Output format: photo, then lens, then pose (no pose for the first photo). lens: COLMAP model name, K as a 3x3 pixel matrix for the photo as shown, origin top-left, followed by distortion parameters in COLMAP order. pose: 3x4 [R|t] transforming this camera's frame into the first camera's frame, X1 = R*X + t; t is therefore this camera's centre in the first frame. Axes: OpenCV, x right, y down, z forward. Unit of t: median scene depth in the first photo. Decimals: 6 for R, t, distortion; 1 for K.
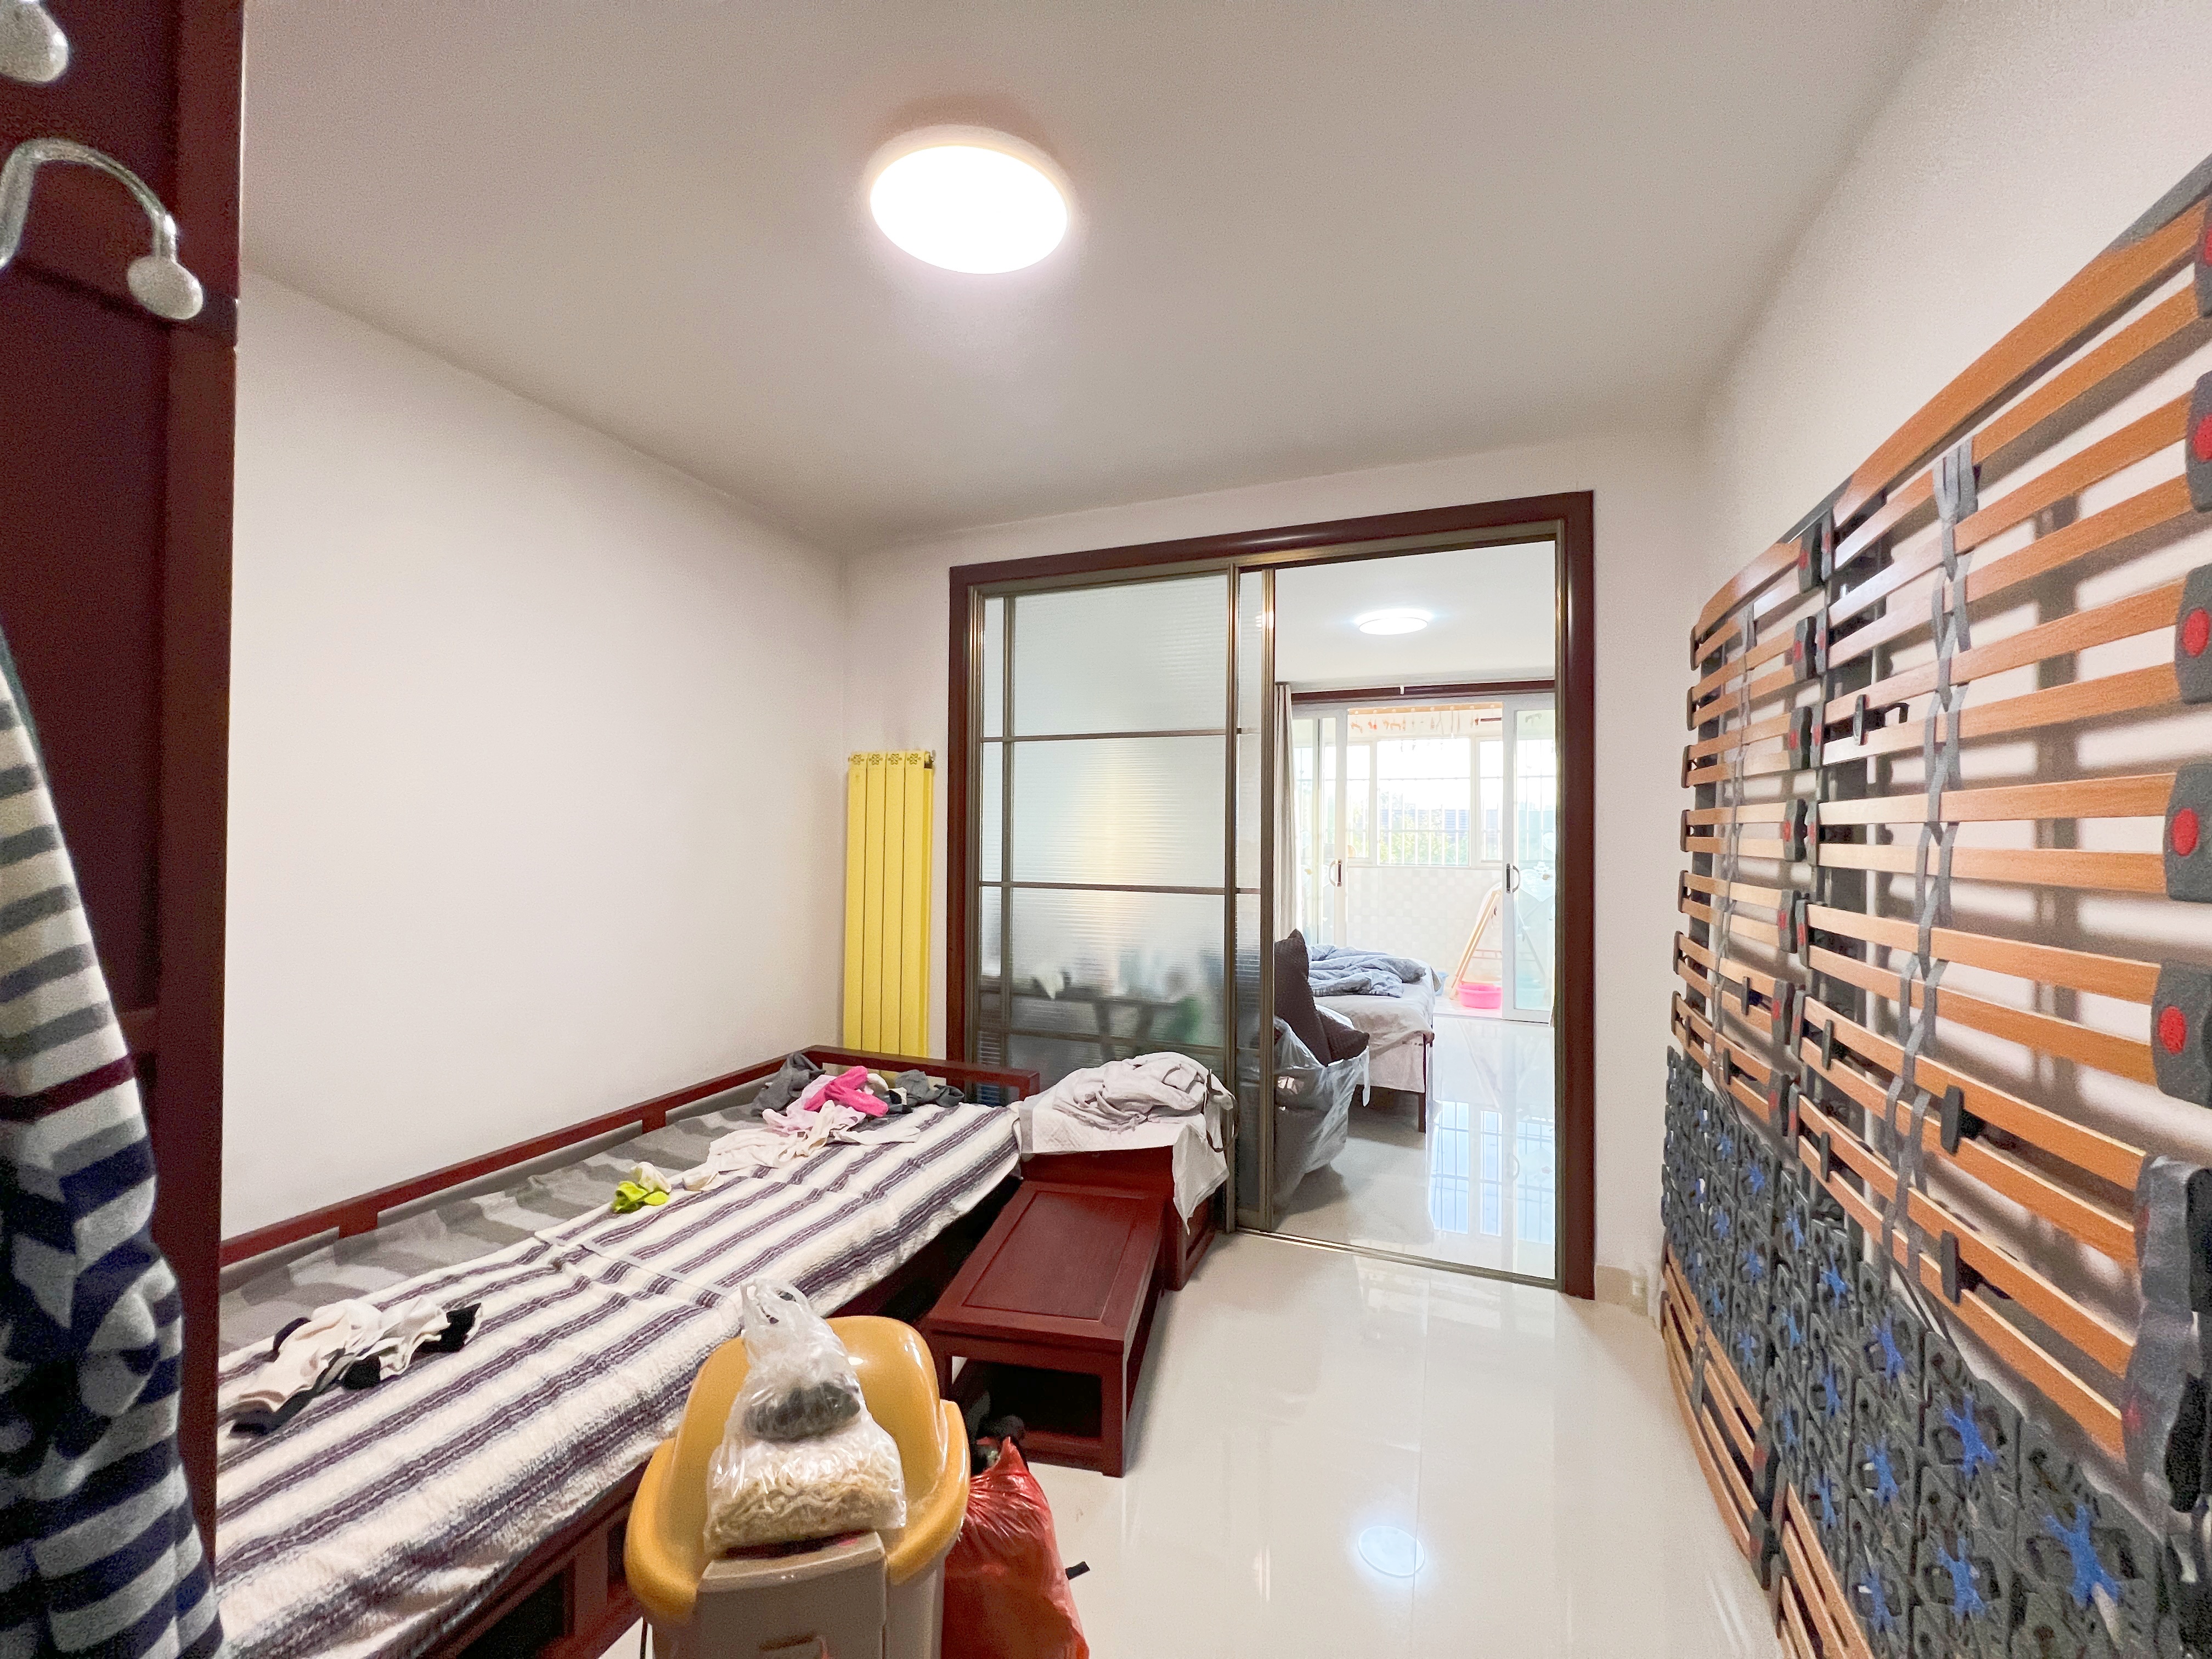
lens RADIAL K [[887.5, 0, 1113.2], [0, 887.5, 836.8], [0, 0, 1]] dist [-0.000403, -0.000029]
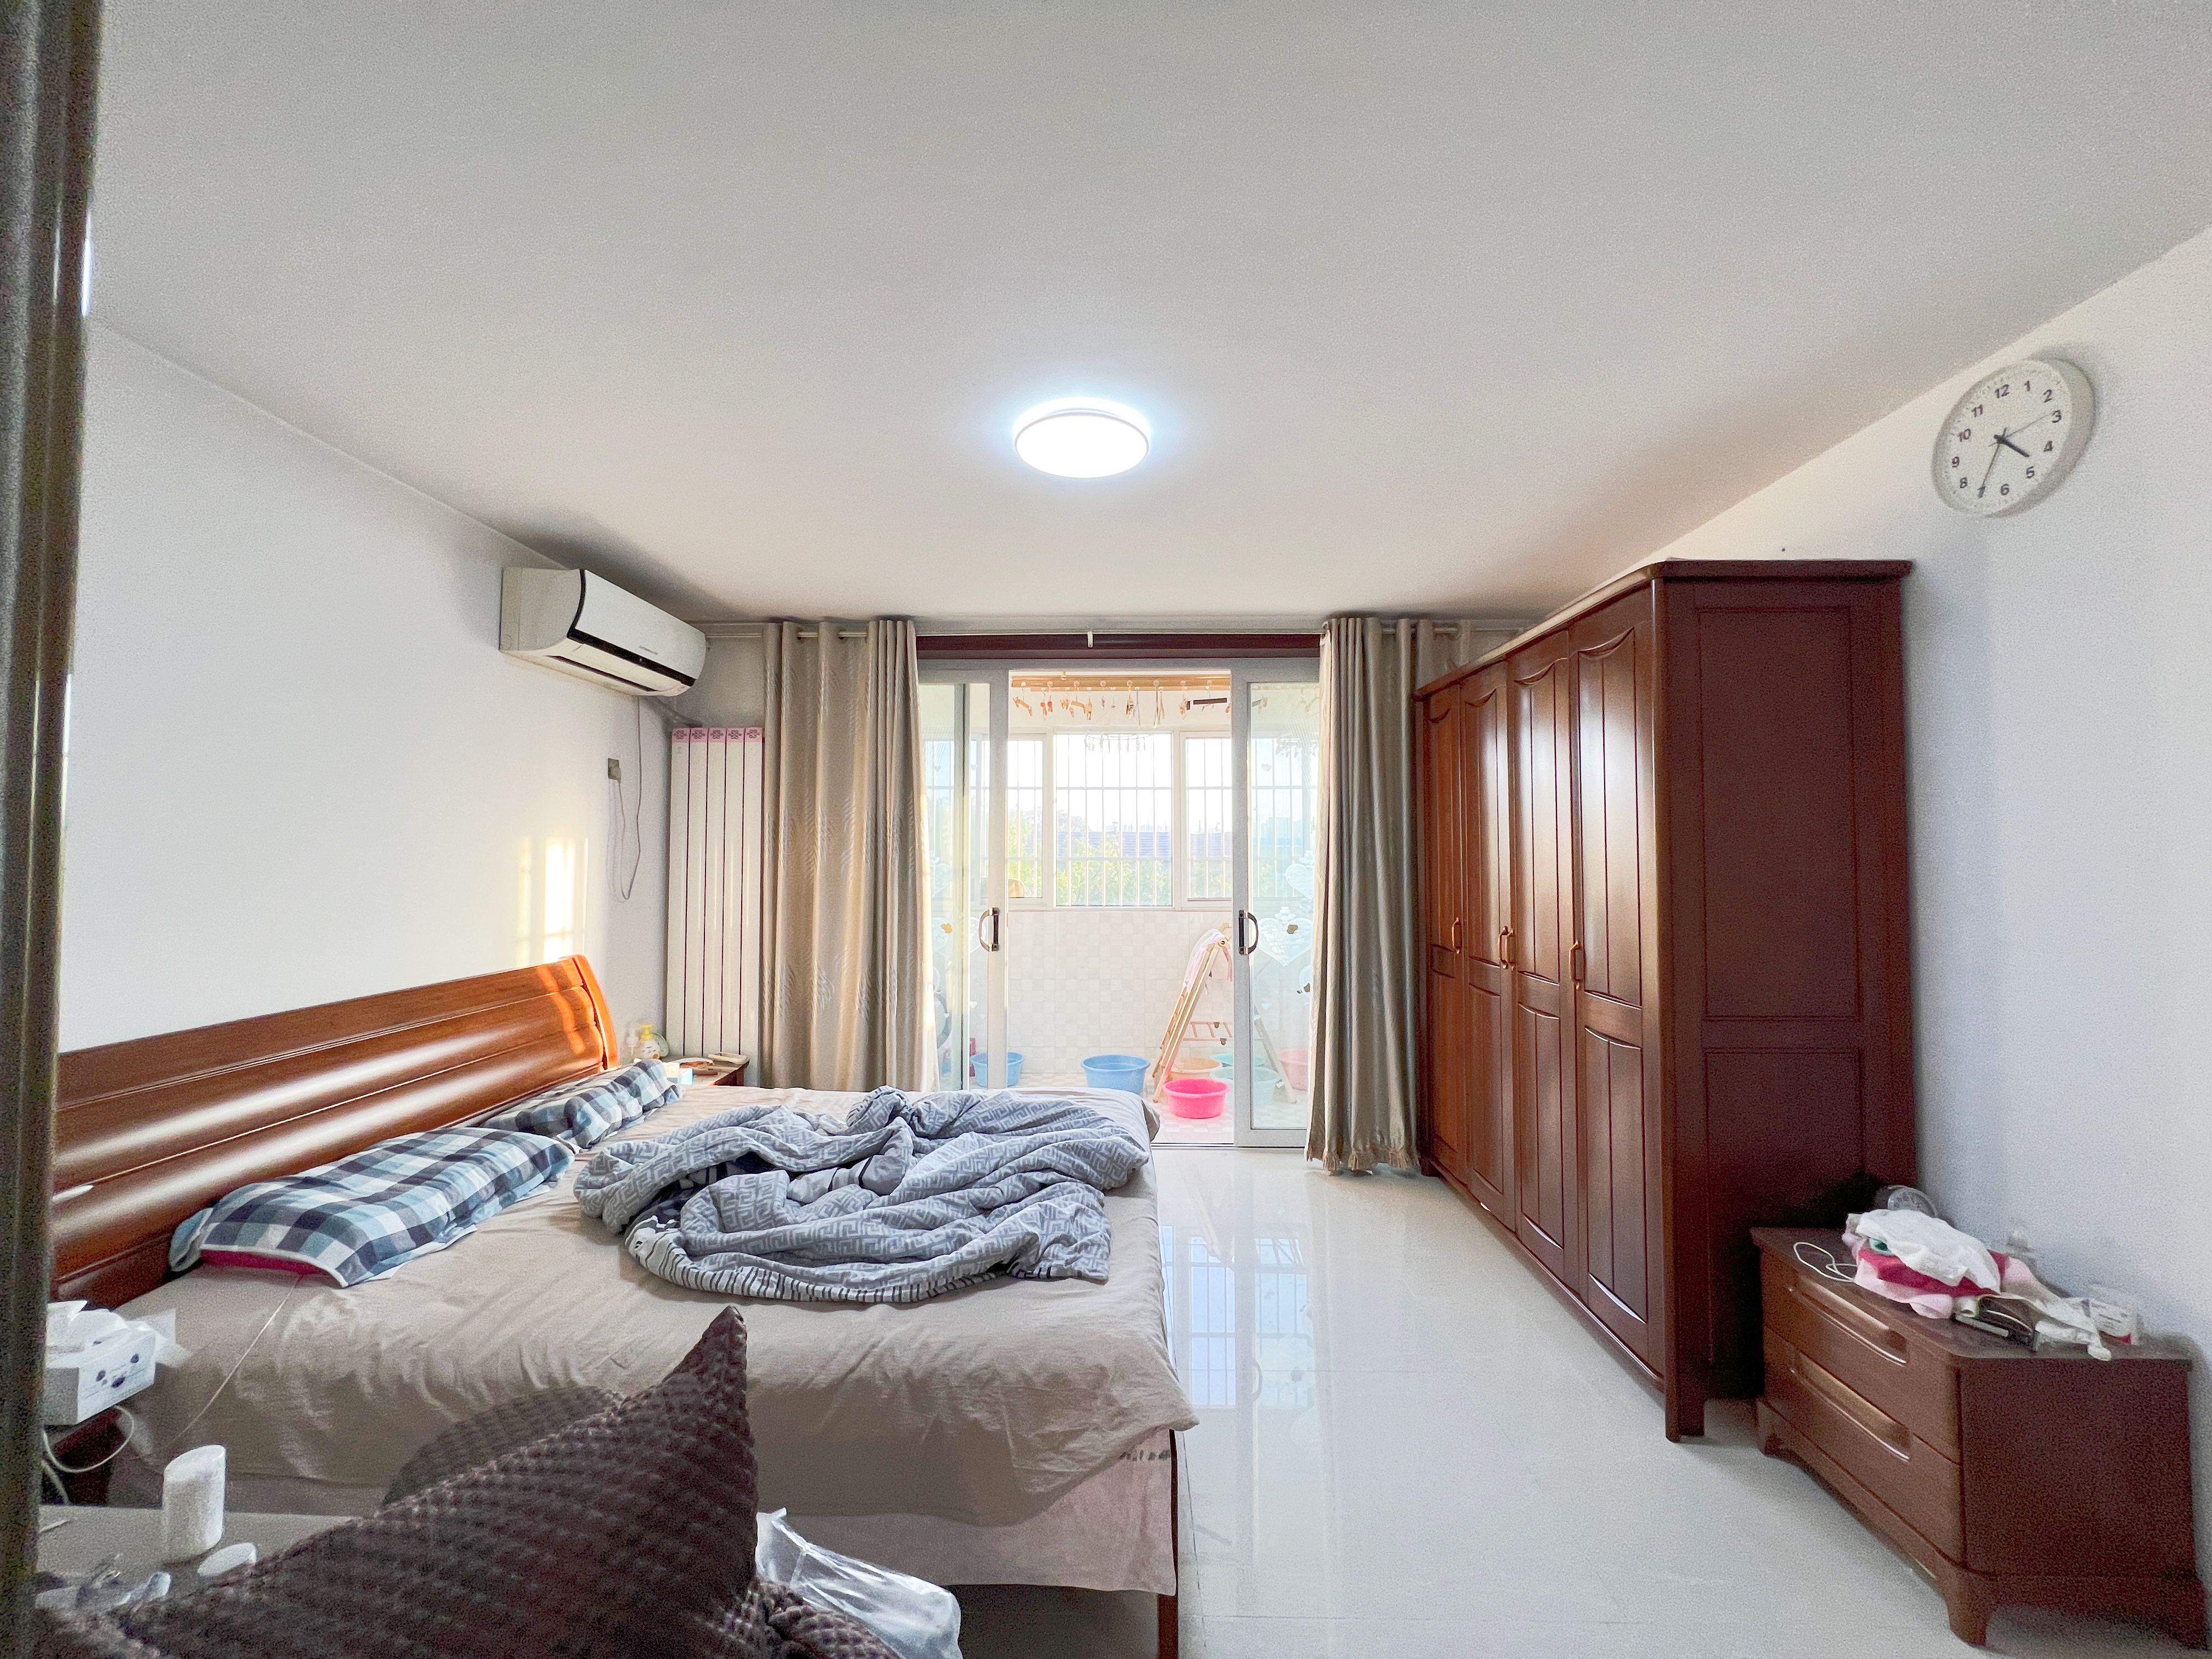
lens RADIAL K [[887.5, 0, 1102.7], [0, 887.5, 833.4], [0, 0, 1]] dist [-0.000403, -0.000029]
pose [[0.941510, 0.005575, 0.336938, 0.106525], [0.004190, 0.999592, -0.028248, -0.008757], [-0.336958, 0.028008, 0.941103, 0.354567]]
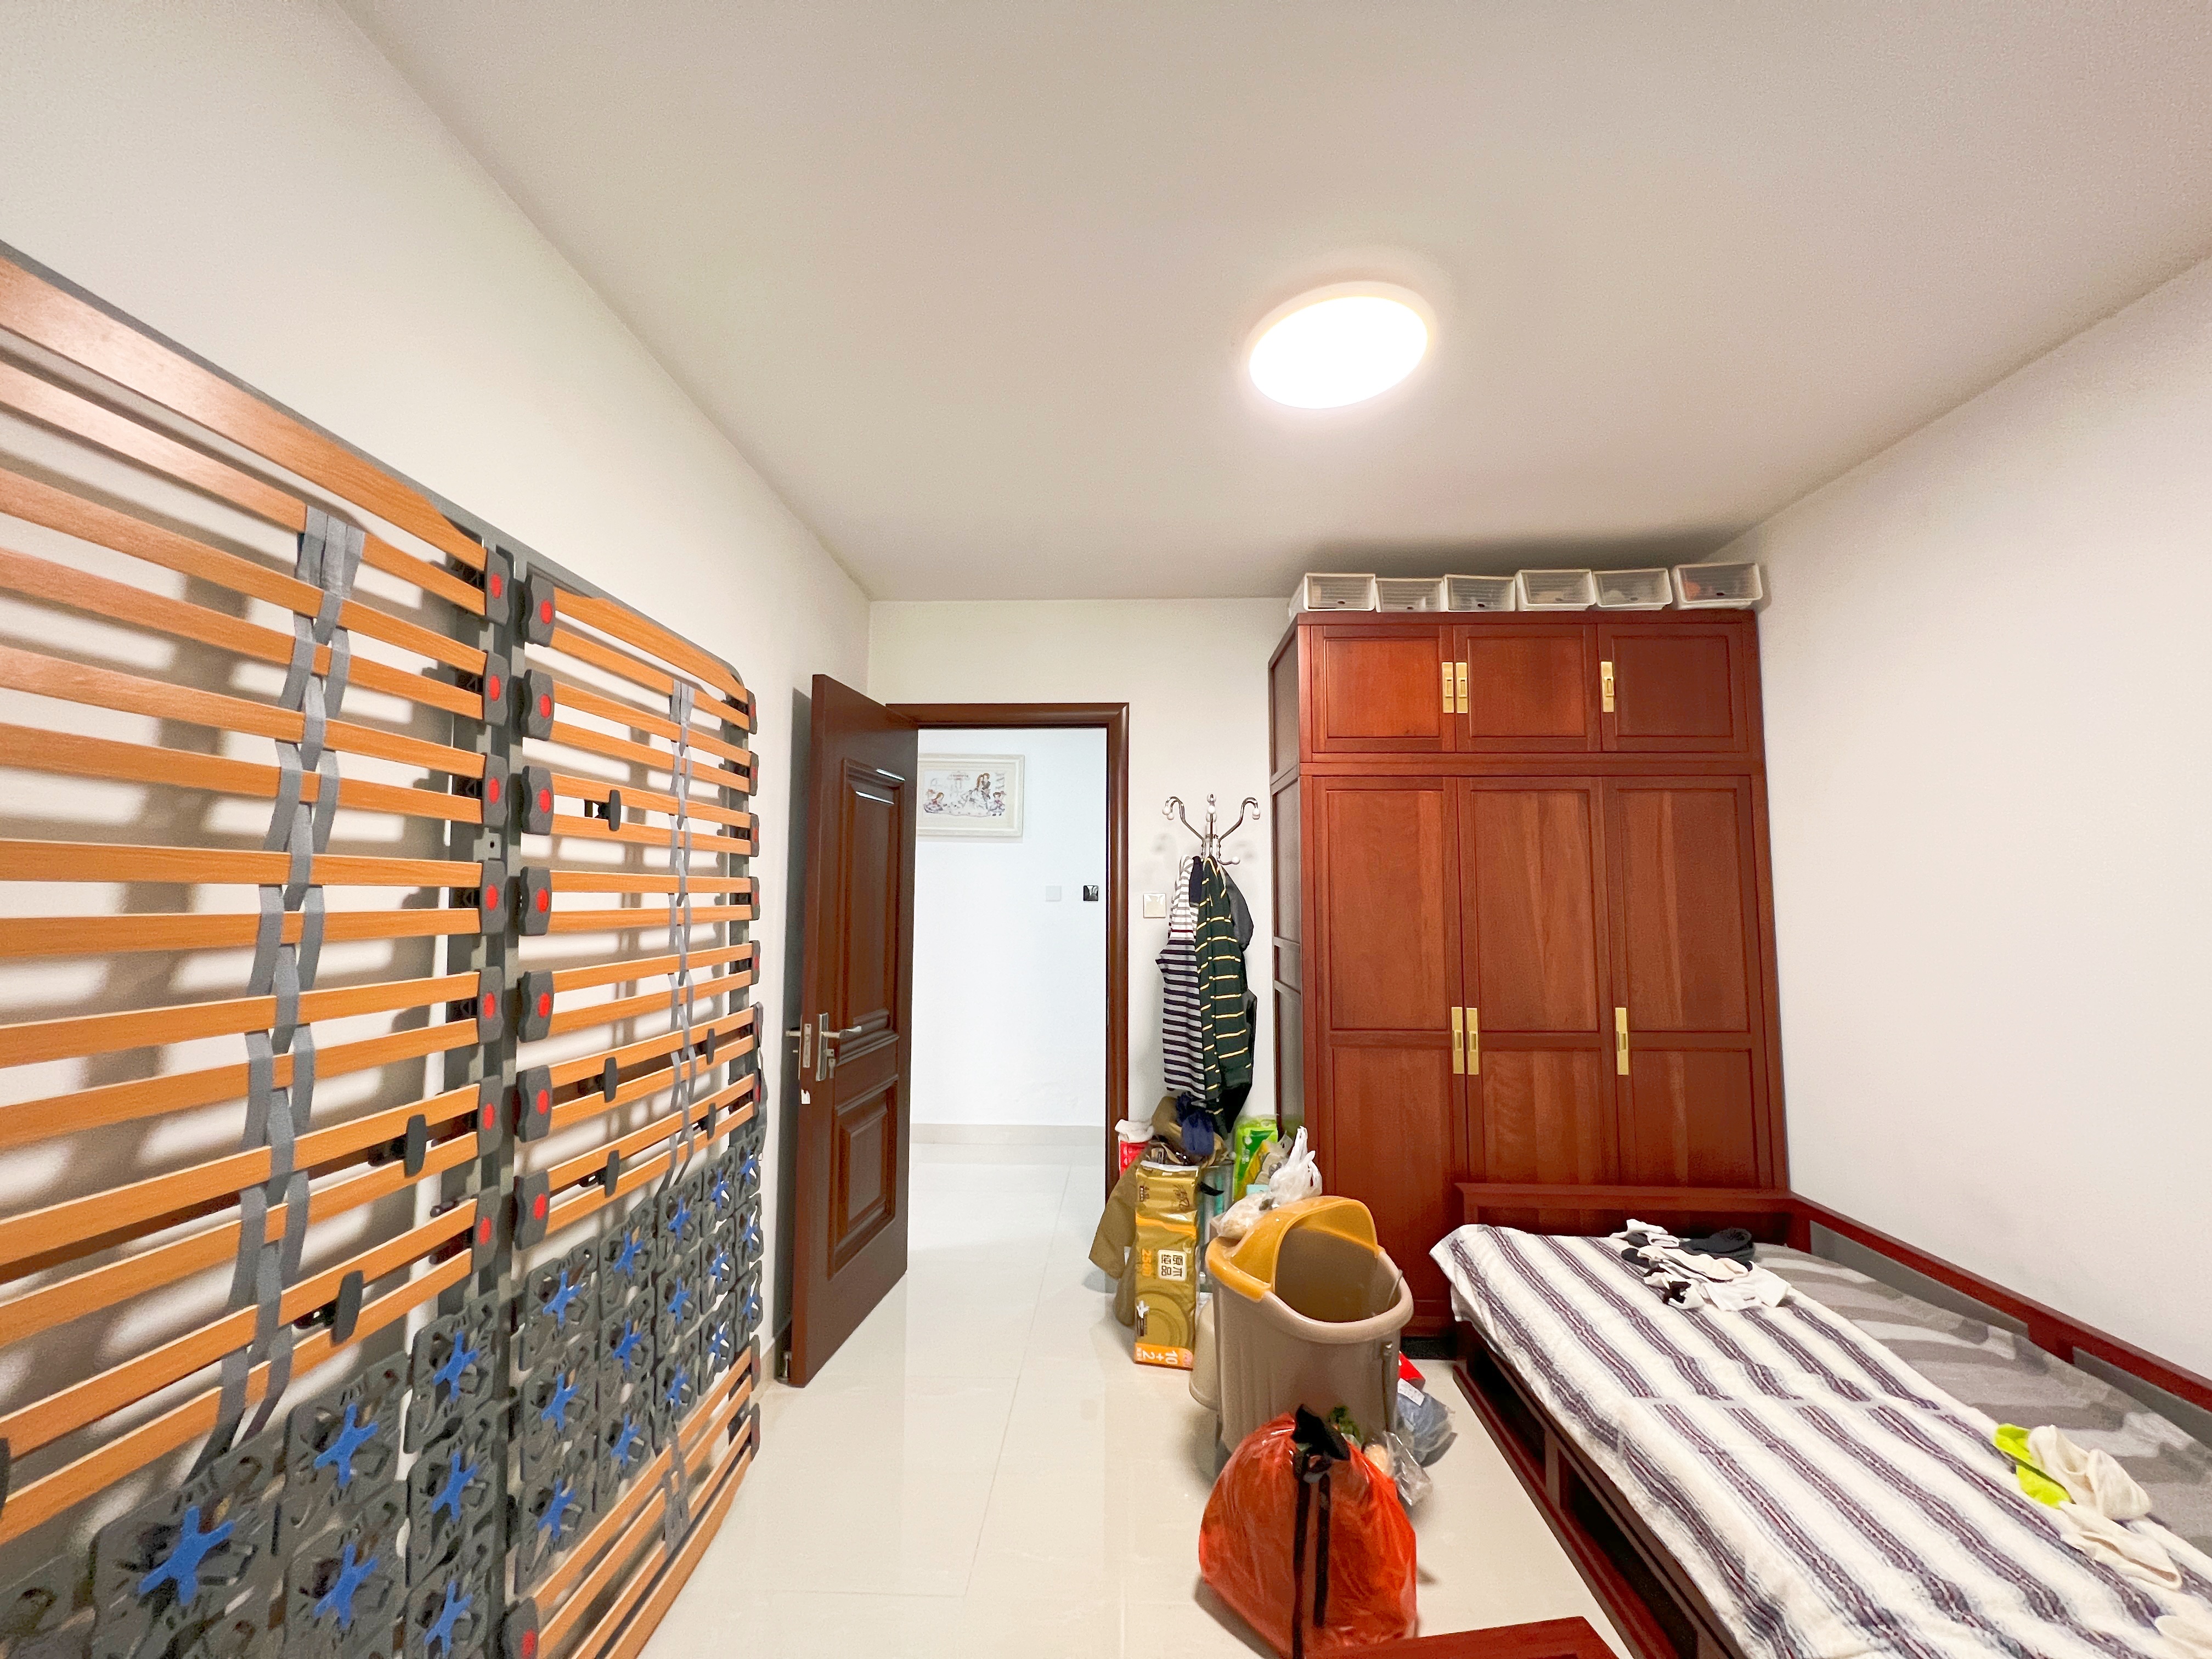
lens RADIAL K [[887.5, 0, 1103.3], [0, 887.5, 826.8], [0, 0, 1]] dist [-0.000403, -0.000029]
pose [[-0.946413, -0.034044, -0.321159, 0.384362], [-0.008637, 0.996741, -0.080204, -0.008445], [0.322843, -0.073132, -0.943623, 1.590595]]
